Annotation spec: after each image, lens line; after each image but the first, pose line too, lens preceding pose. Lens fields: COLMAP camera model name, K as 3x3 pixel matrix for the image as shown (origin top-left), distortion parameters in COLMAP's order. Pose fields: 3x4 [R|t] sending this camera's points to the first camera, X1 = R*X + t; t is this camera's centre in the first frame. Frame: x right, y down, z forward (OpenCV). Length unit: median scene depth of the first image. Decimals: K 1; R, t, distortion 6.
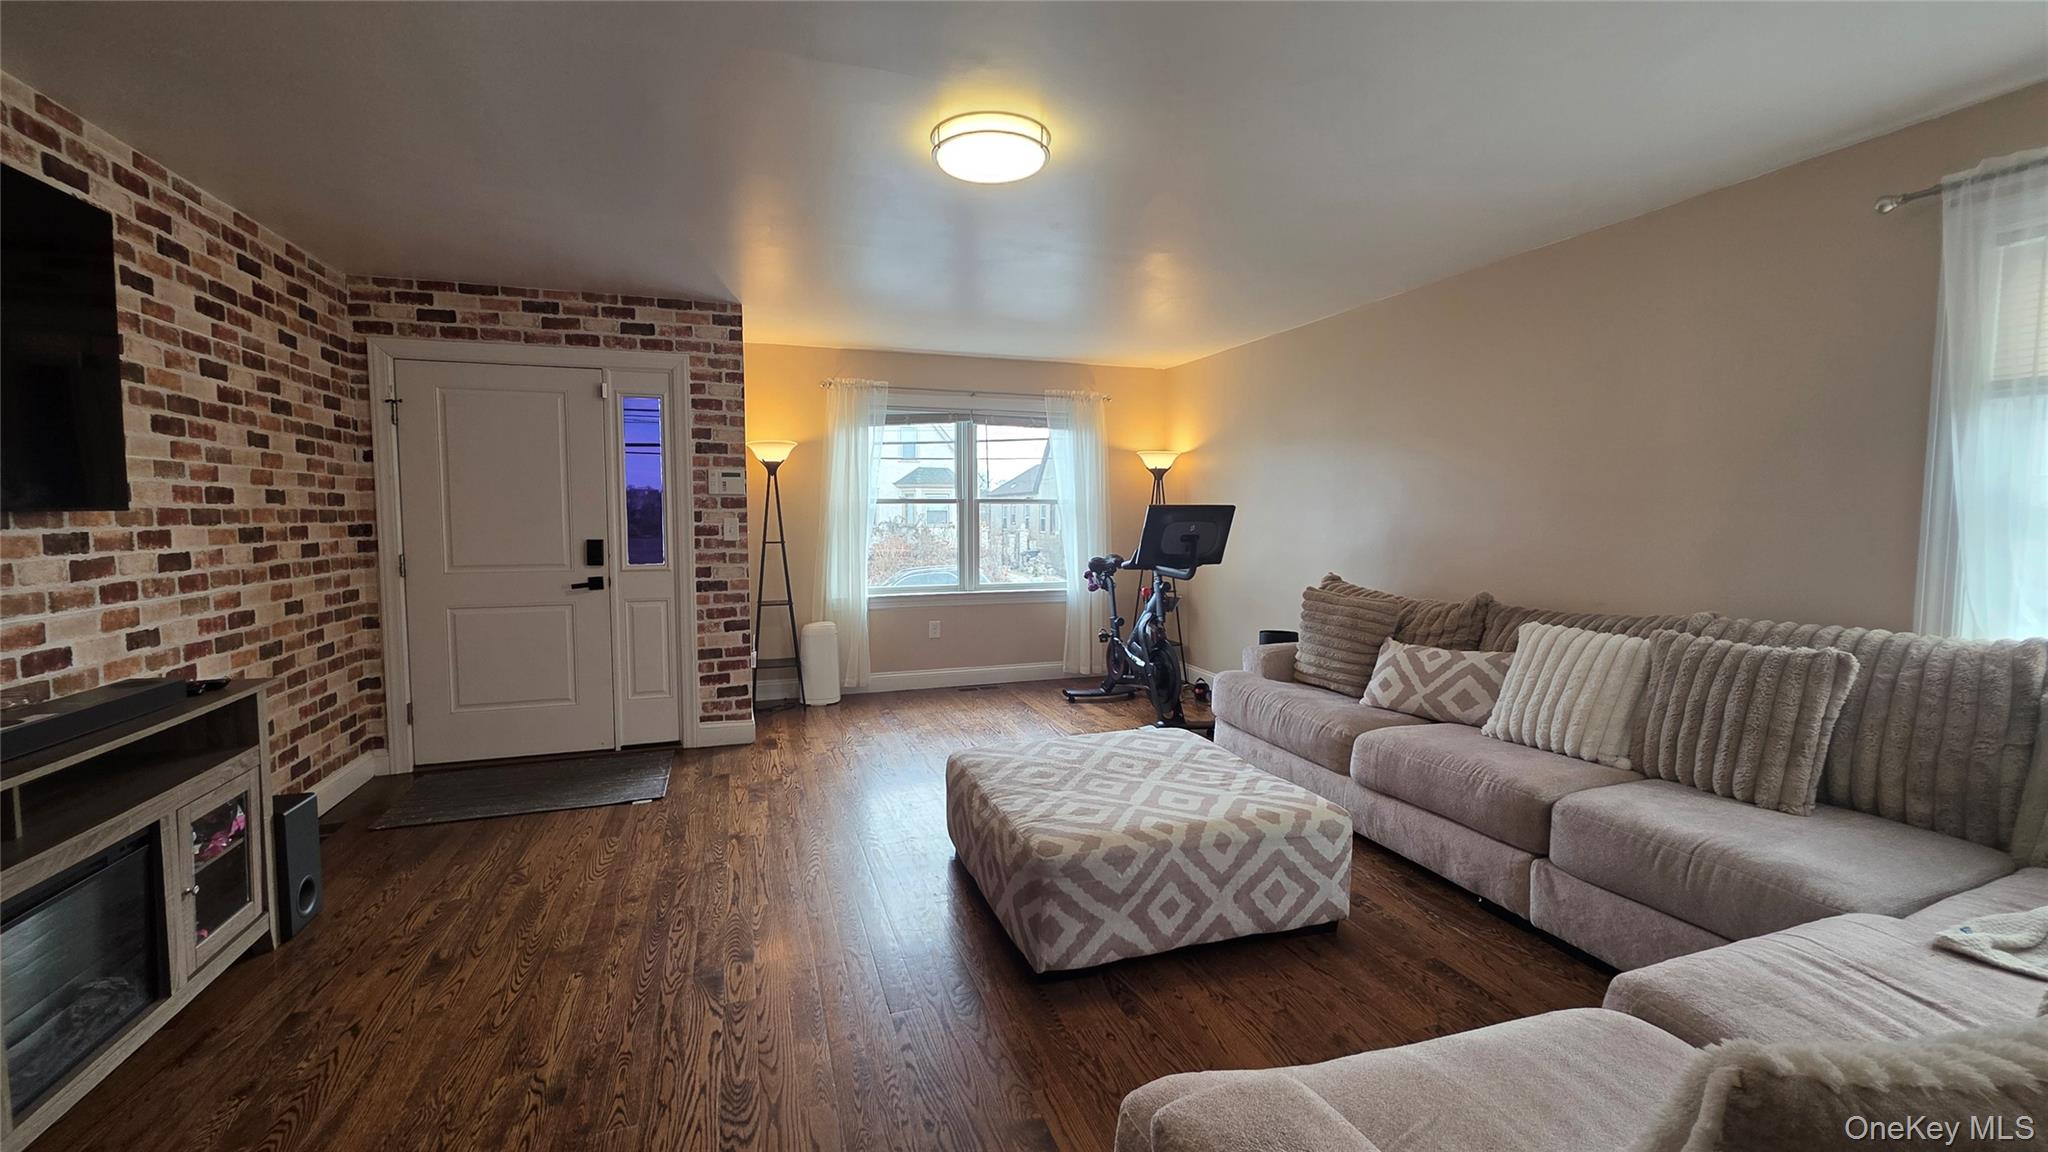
lens RADIAL K [[812.2, 0, 1012.3], [0, 812.2, 569.9], [0, 0, 1]] dist [0.001692, -0.000472]
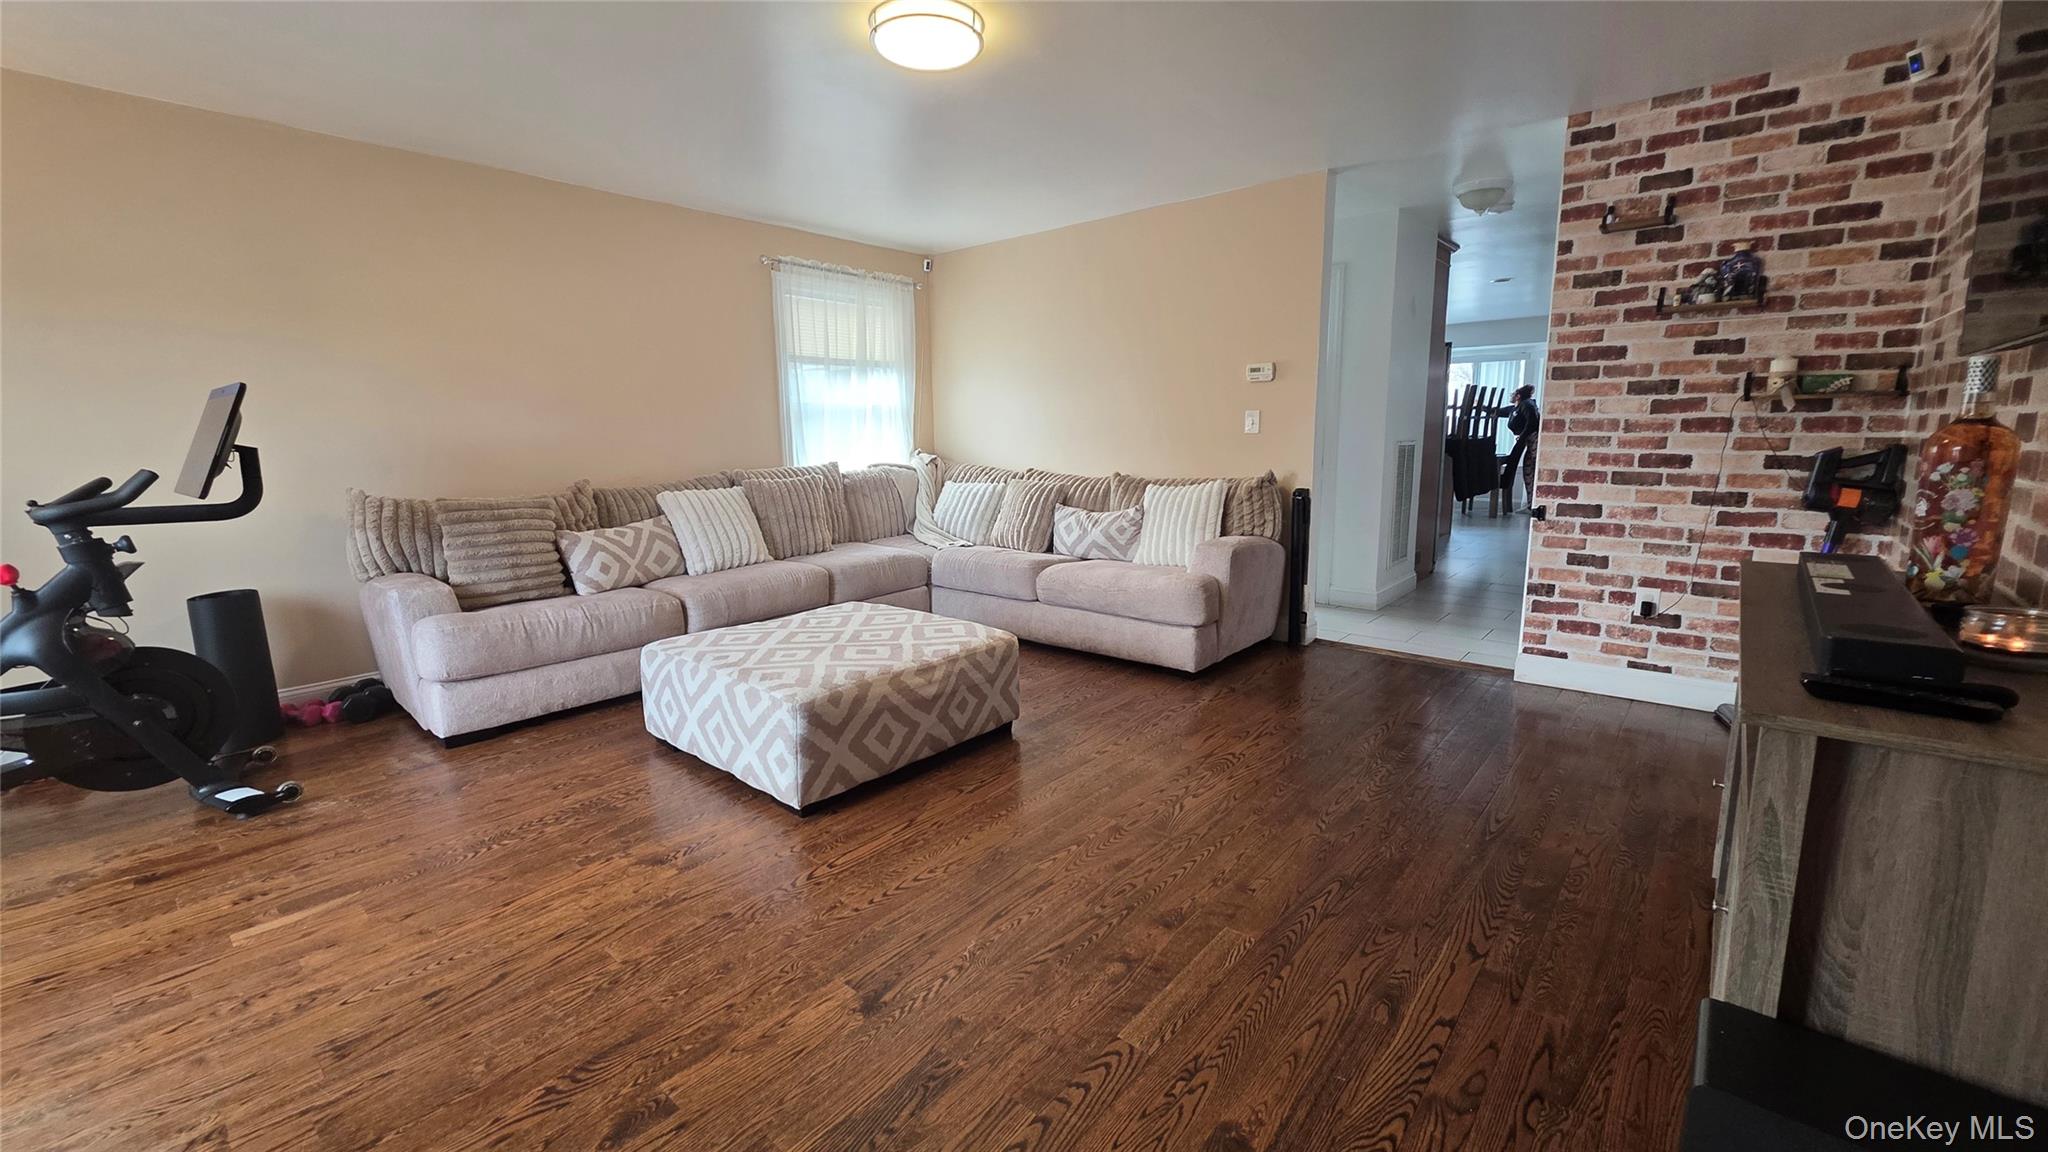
lens RADIAL K [[812.2, 0, 1012.3], [0, 812.2, 569.9], [0, 0, 1]] dist [0.001692, -0.000472]
pose [[-0.504732, -0.139147, 0.851988, -0.859493], [0.076402, 0.975851, 0.204638, -0.043062], [-0.859889, 0.168381, -0.481912, 1.230094]]
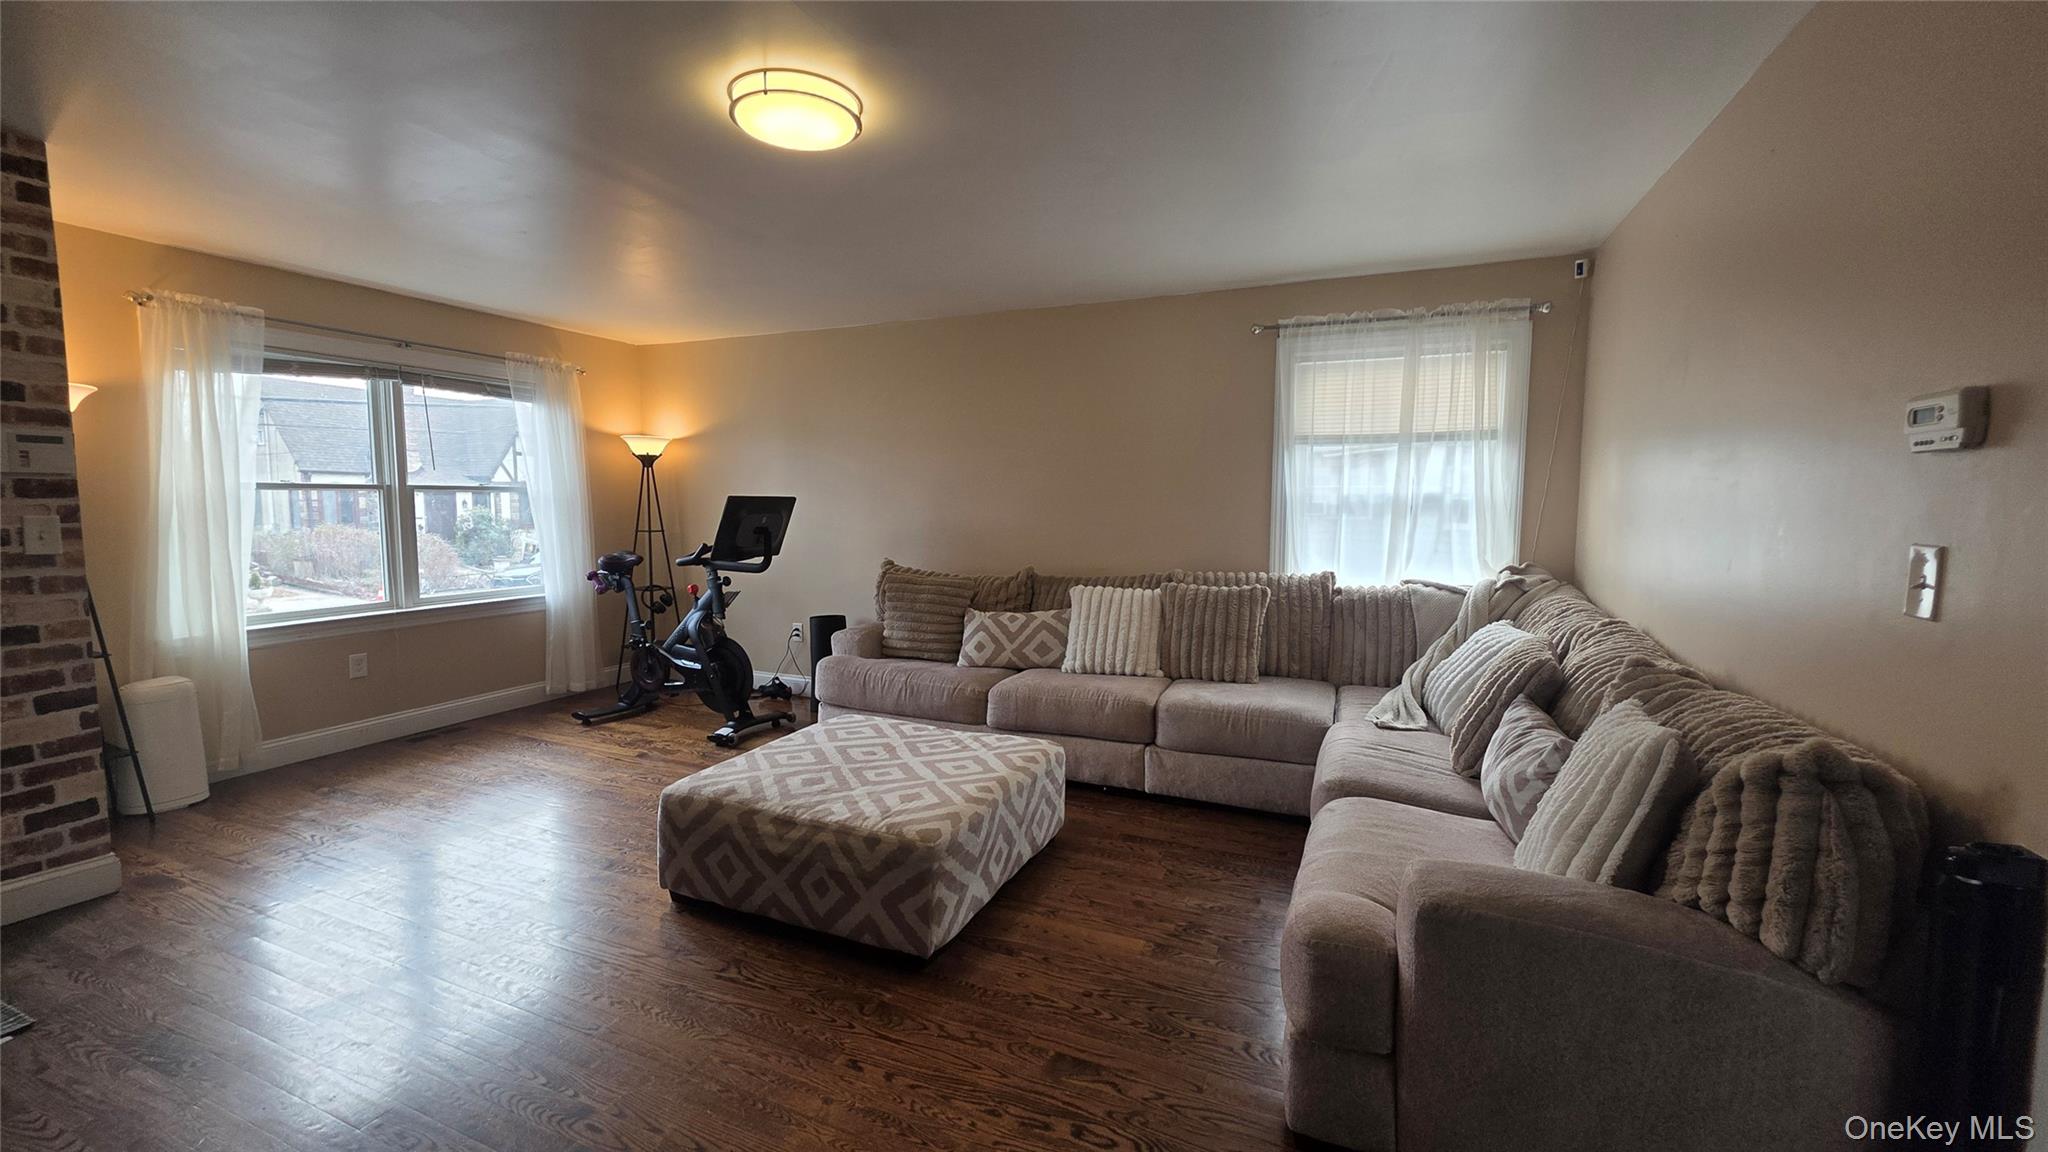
lens RADIAL K [[812.2, 0, 1012.3], [0, 812.2, 569.9], [0, 0, 1]] dist [0.001692, -0.000472]
pose [[0.674475, -0.061197, 0.735757, -0.460135], [0.049723, 0.998061, 0.037434, -0.019155], [-0.736622, 0.011336, 0.676210, 0.164678]]
